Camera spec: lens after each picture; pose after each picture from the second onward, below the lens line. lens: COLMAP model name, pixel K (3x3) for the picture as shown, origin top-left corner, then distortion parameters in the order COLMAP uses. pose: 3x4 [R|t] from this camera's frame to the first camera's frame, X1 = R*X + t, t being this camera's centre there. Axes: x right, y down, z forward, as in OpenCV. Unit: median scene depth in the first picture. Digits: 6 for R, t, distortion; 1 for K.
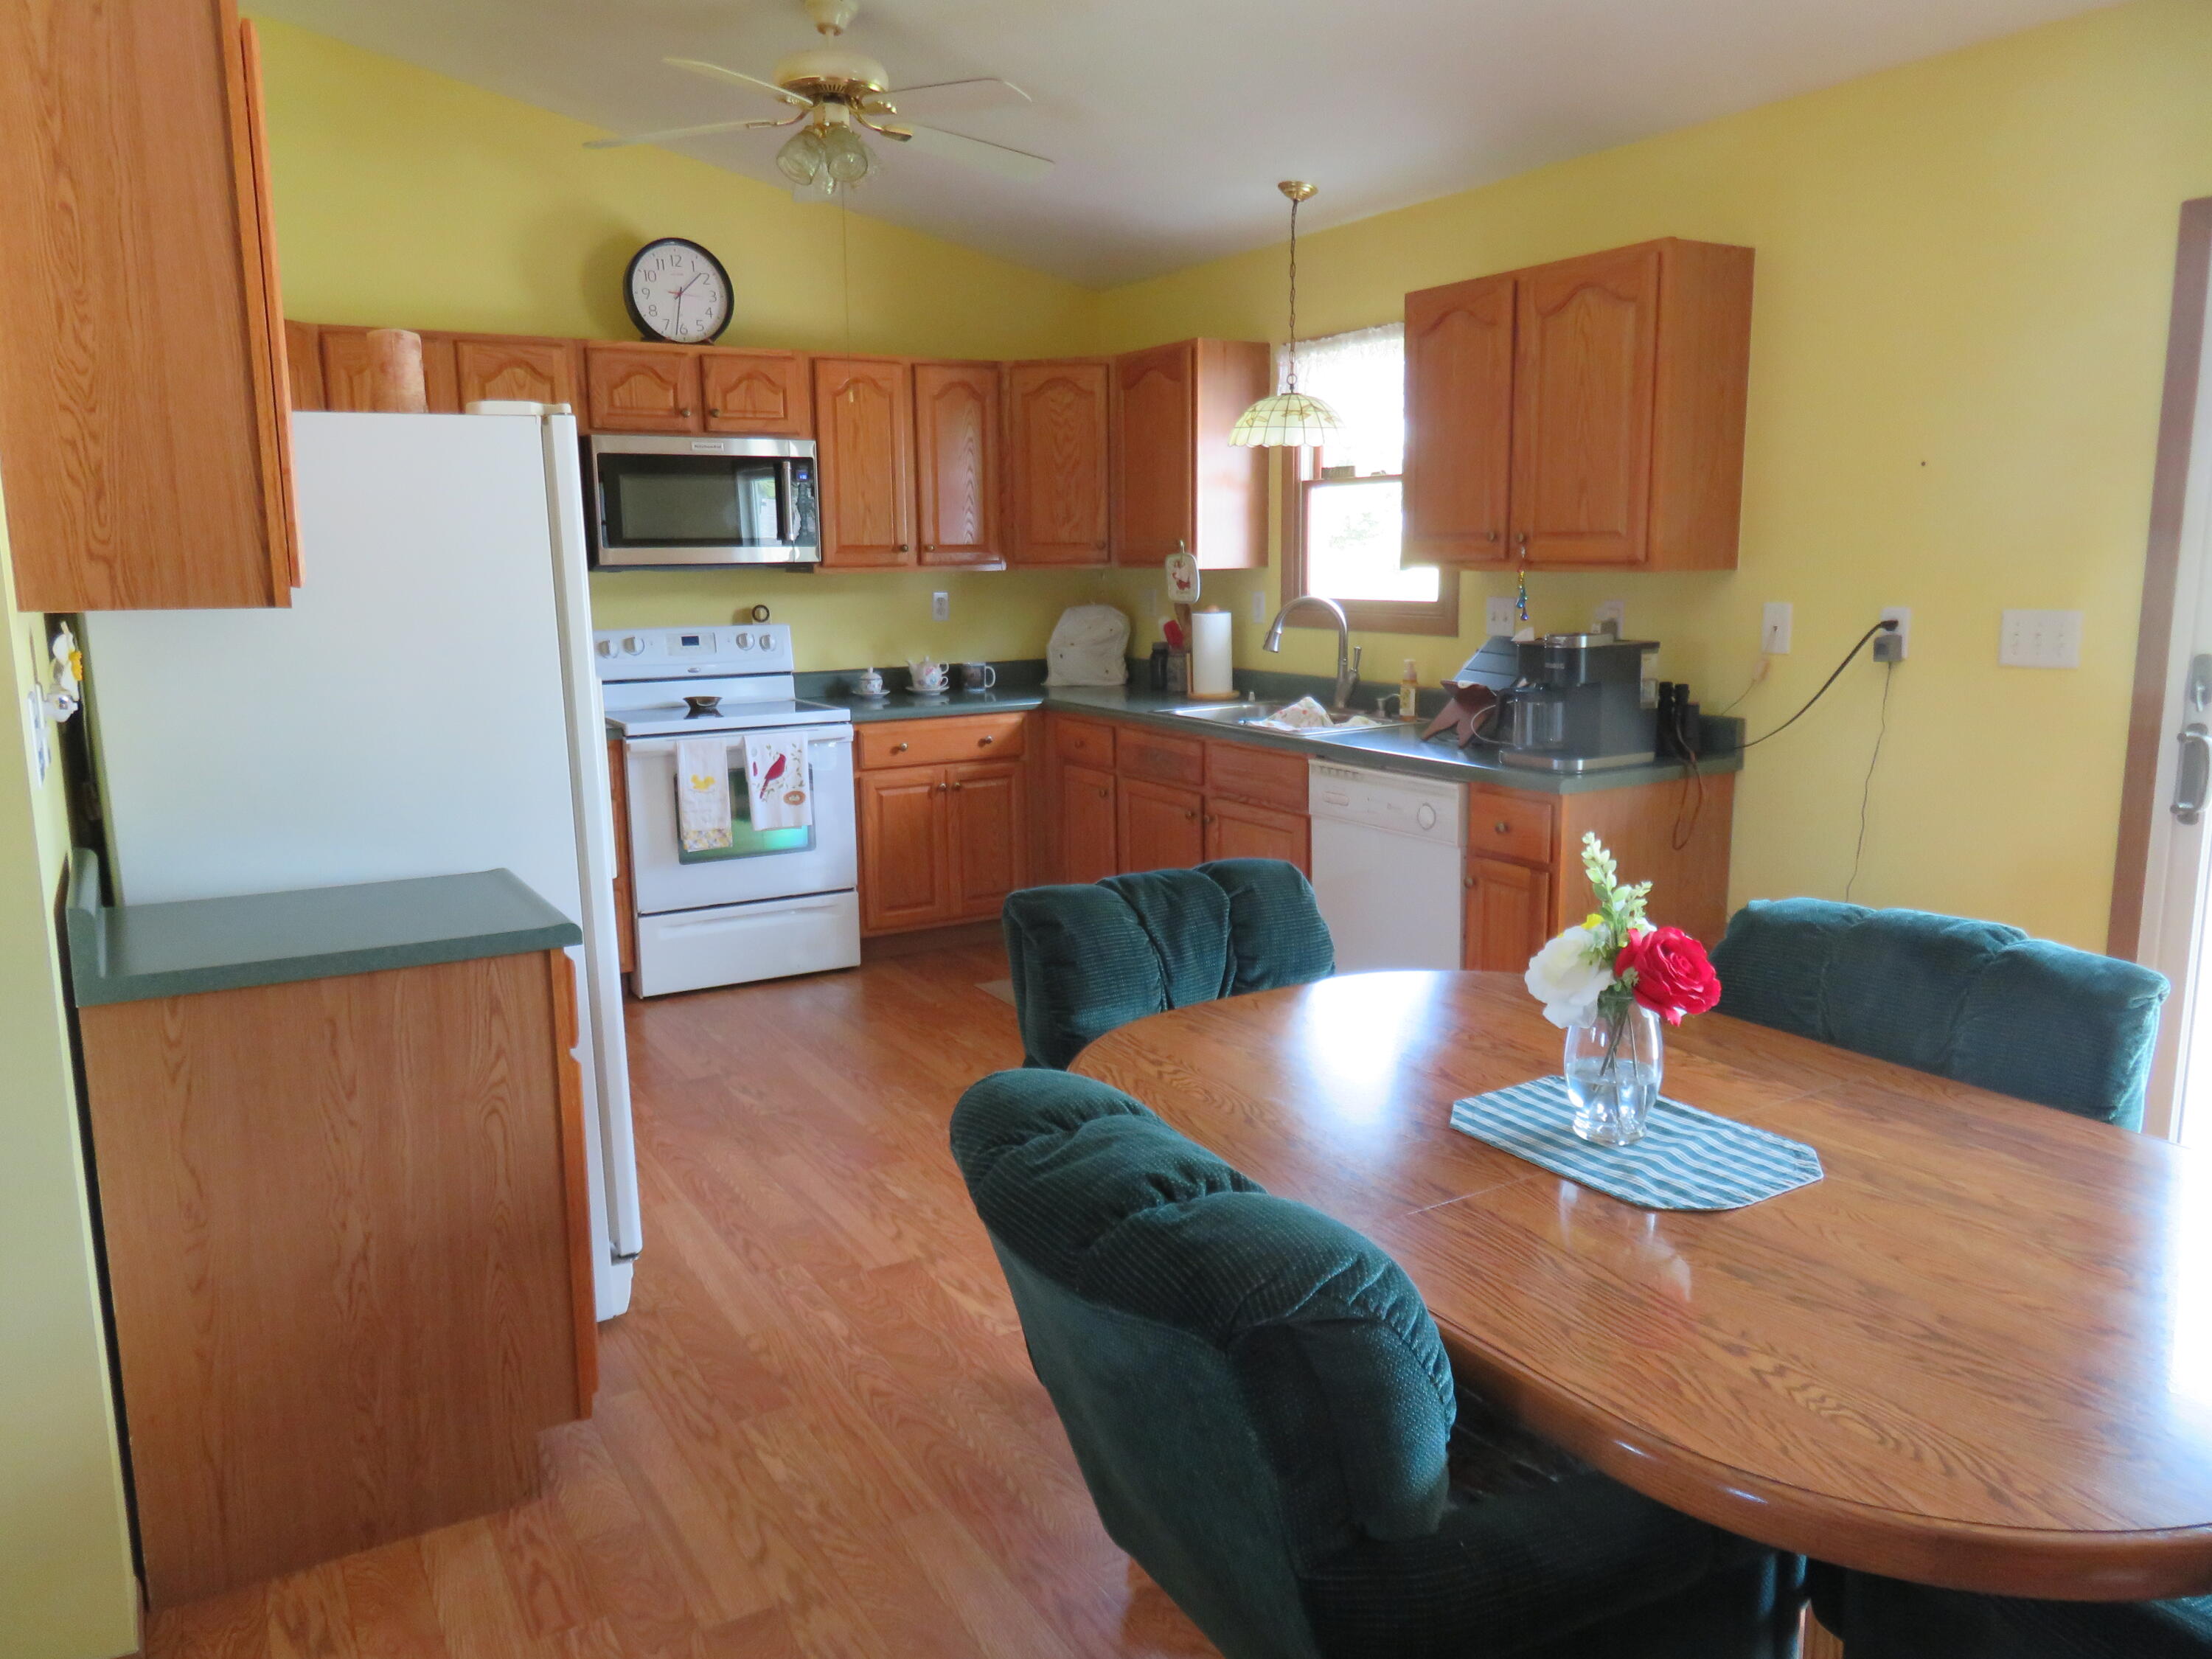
lens RADIAL K [[1585.4, 0, 1107.8], [0, 1585.4, 818.0], [0, 0, 1]] dist [0.002476, -0.009670]
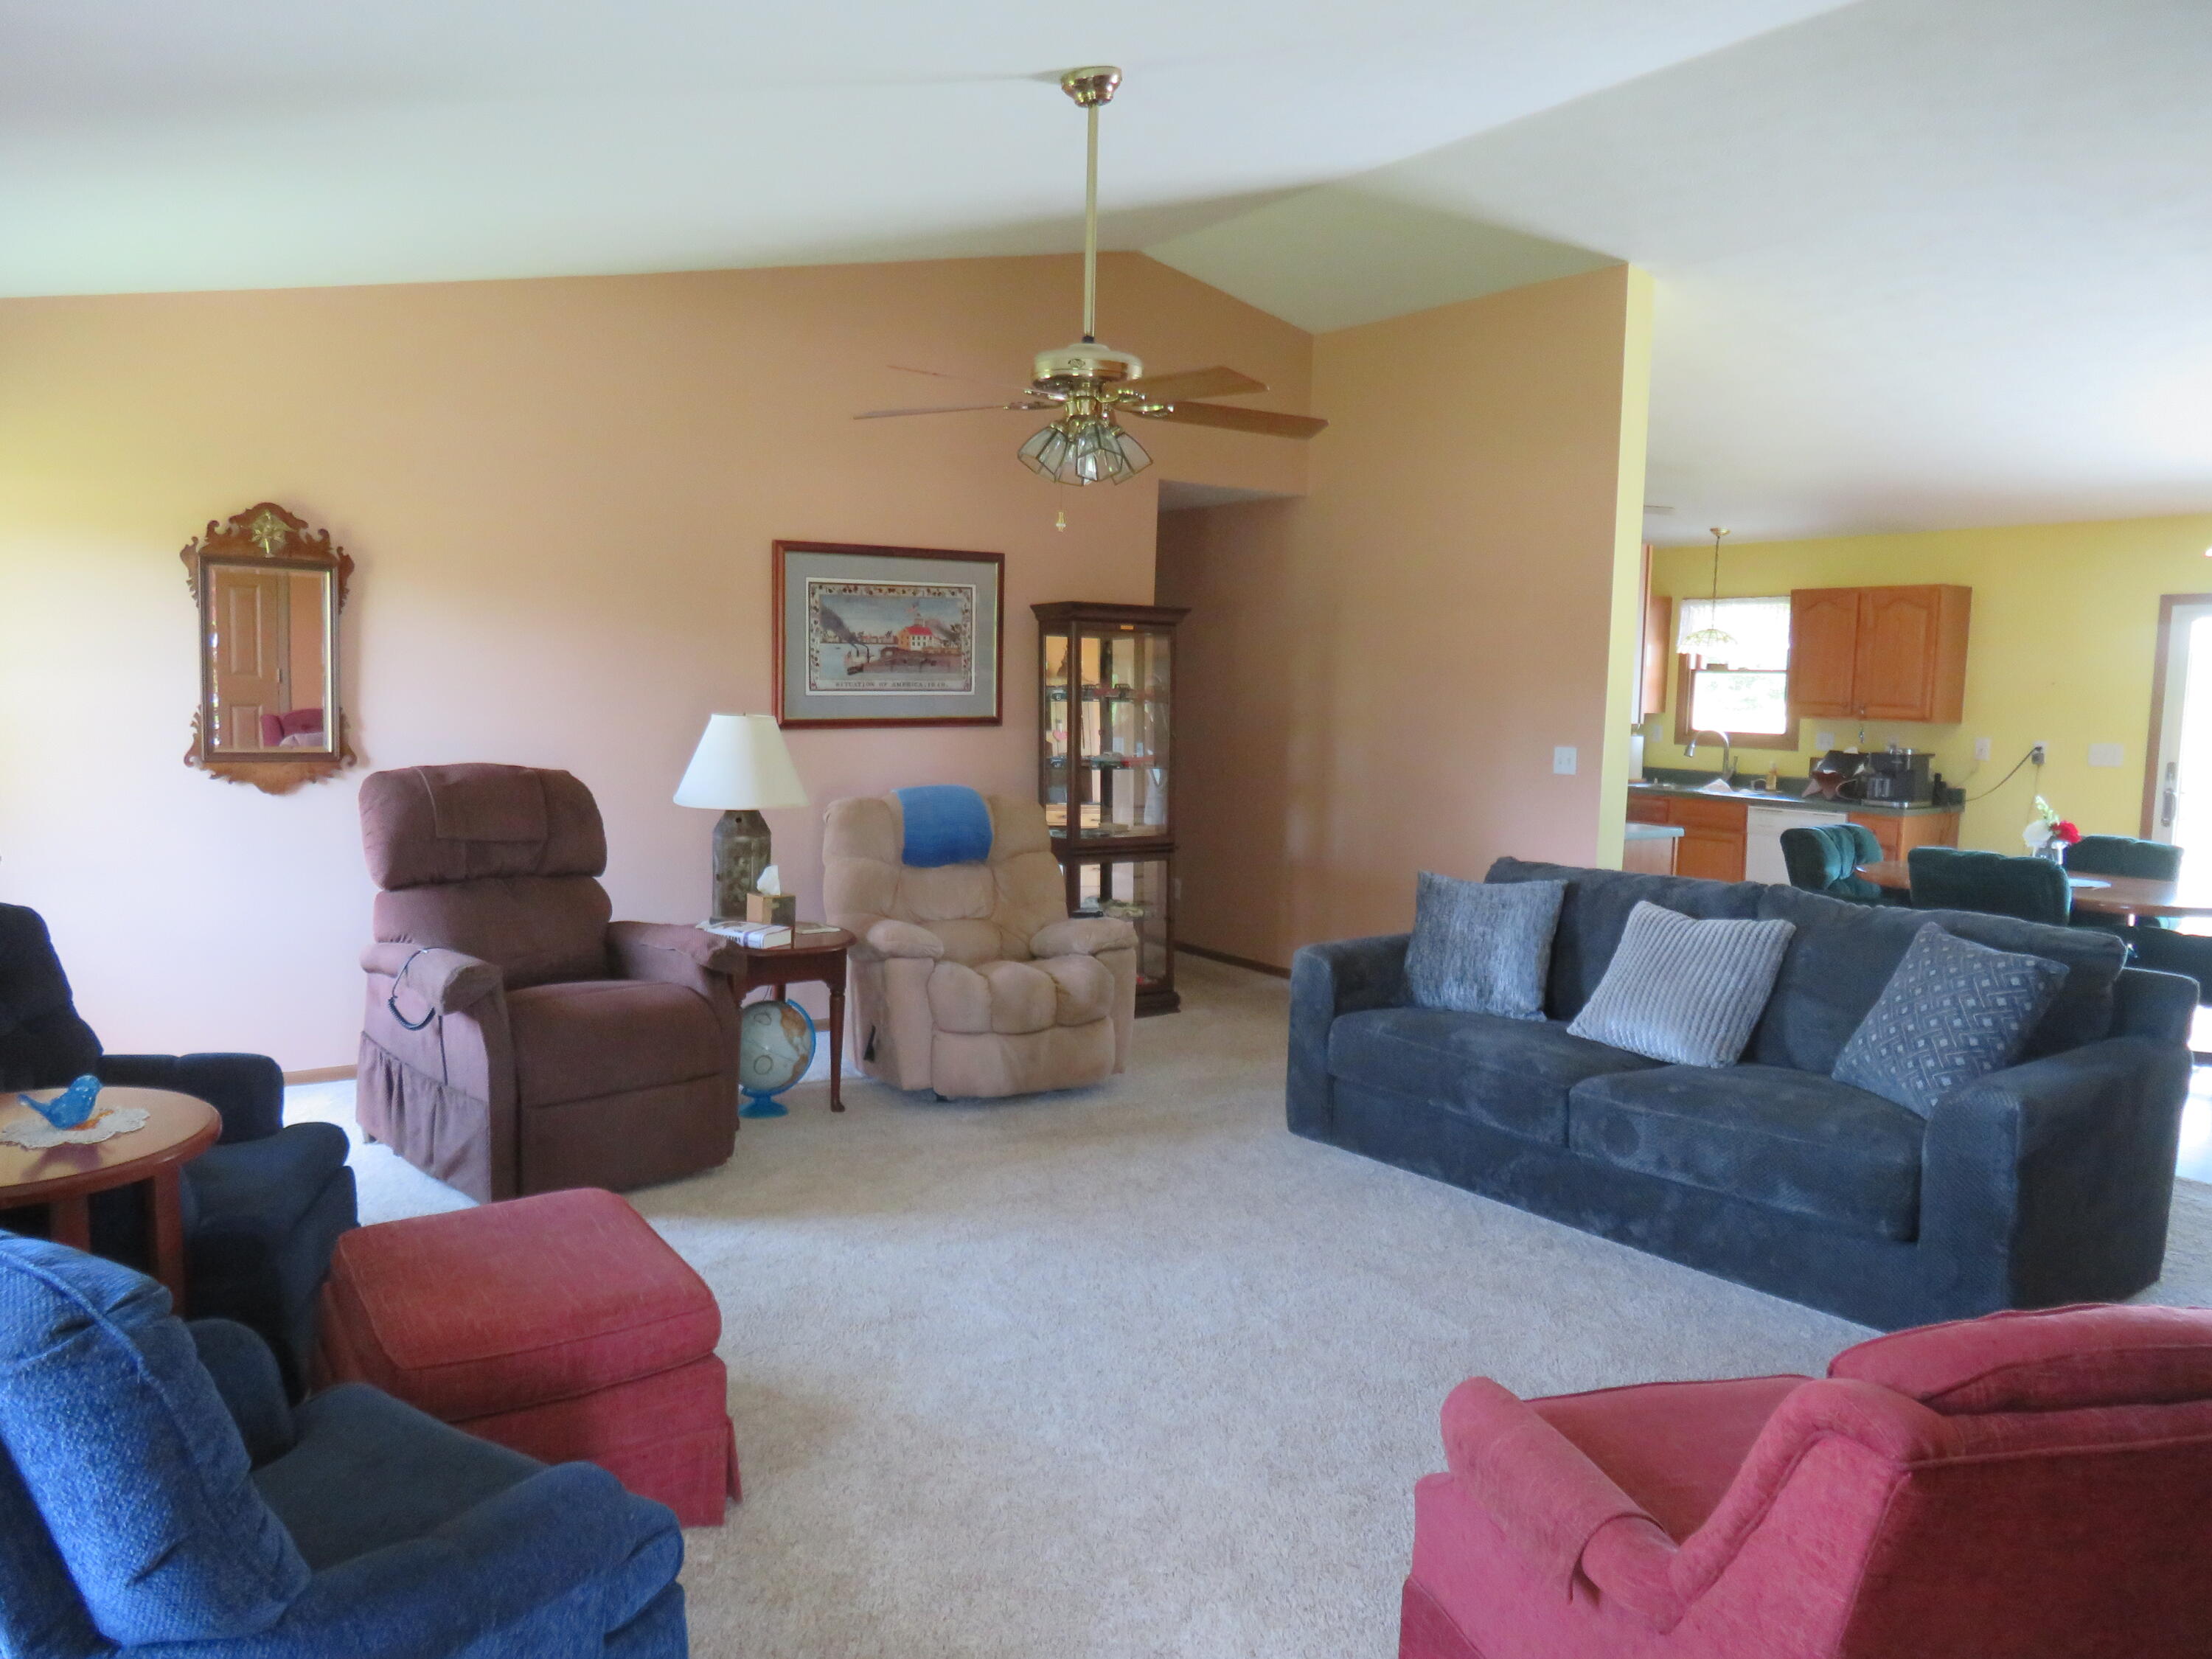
lens RADIAL K [[1585.4, 0, 1094.7], [0, 1585.4, 833.1], [0, 0, 1]] dist [0.002476, -0.009670]
pose [[0.996600, 0.024872, 0.078543, -0.747773], [-0.019393, 0.997375, -0.069767, 0.134642], [-0.080073, 0.068006, 0.994466, -0.846224]]
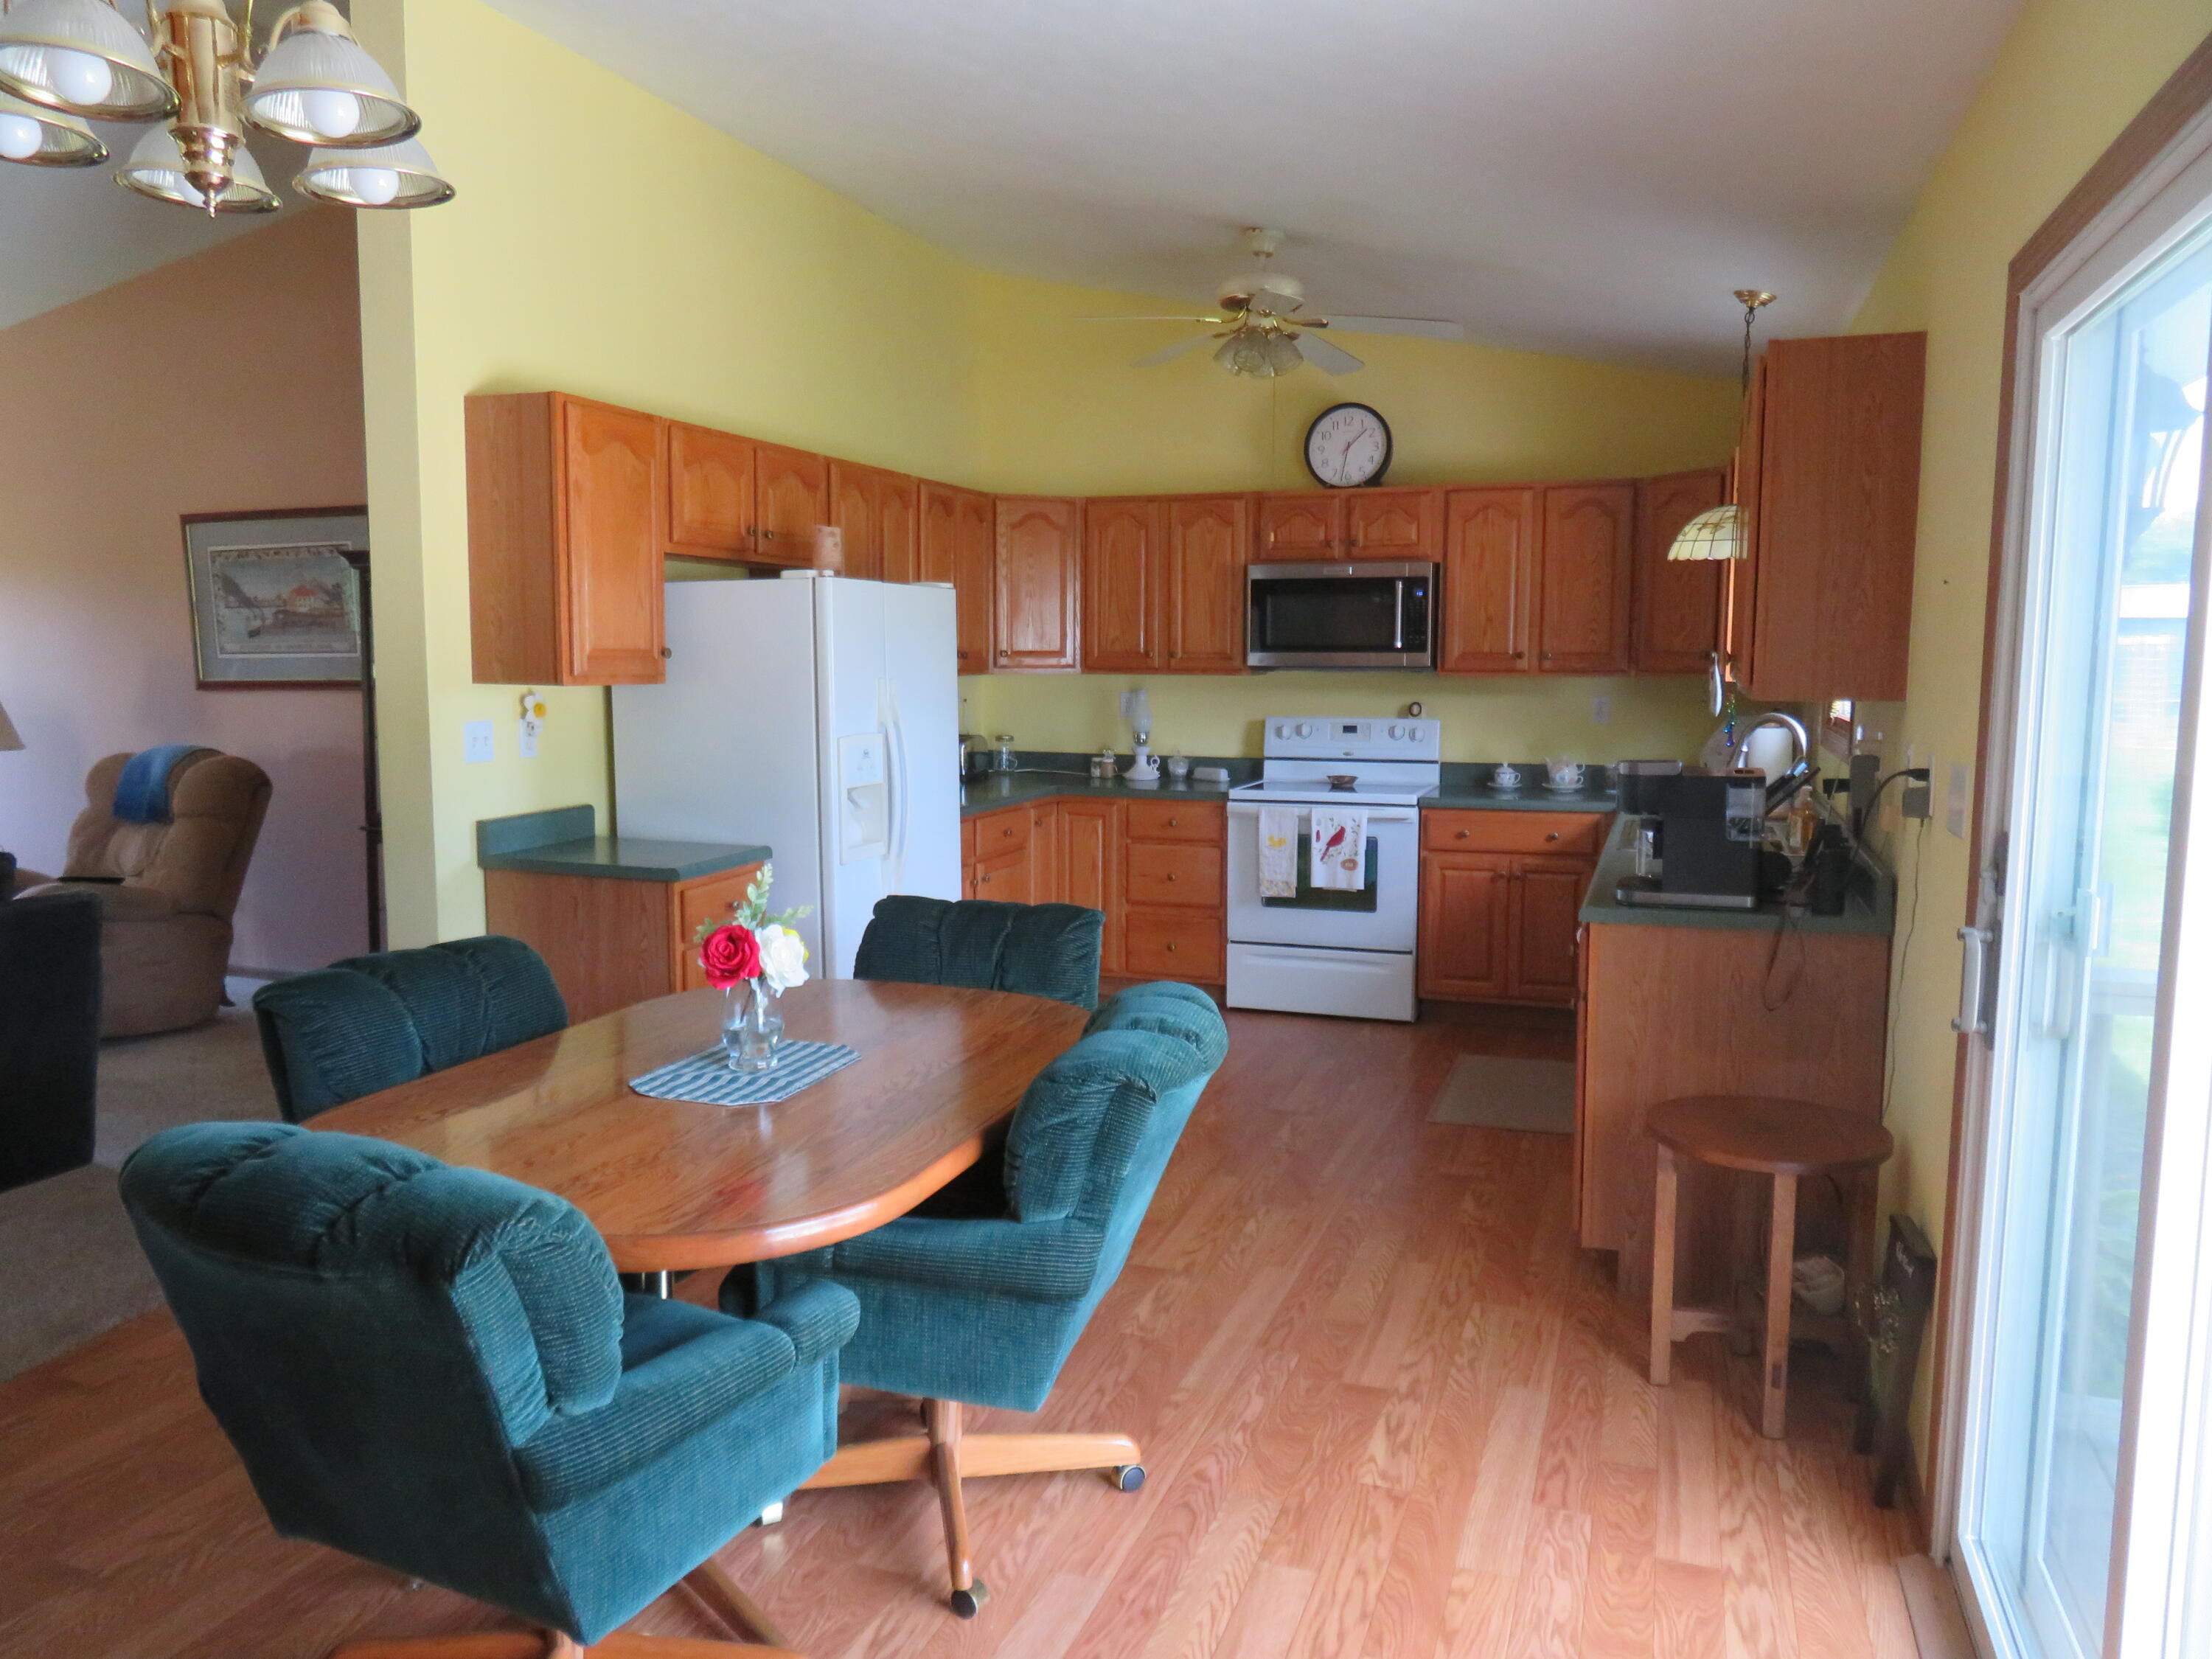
lens RADIAL K [[1585.4, 0, 1103.1], [0, 1585.4, 833.5], [0, 0, 1]] dist [0.002476, -0.009670]
pose [[0.638578, 0.102157, -0.762747, 0.574933], [-0.136776, 0.990436, 0.018141, -0.031260], [0.757305, 0.092741, 0.646443, 0.092881]]
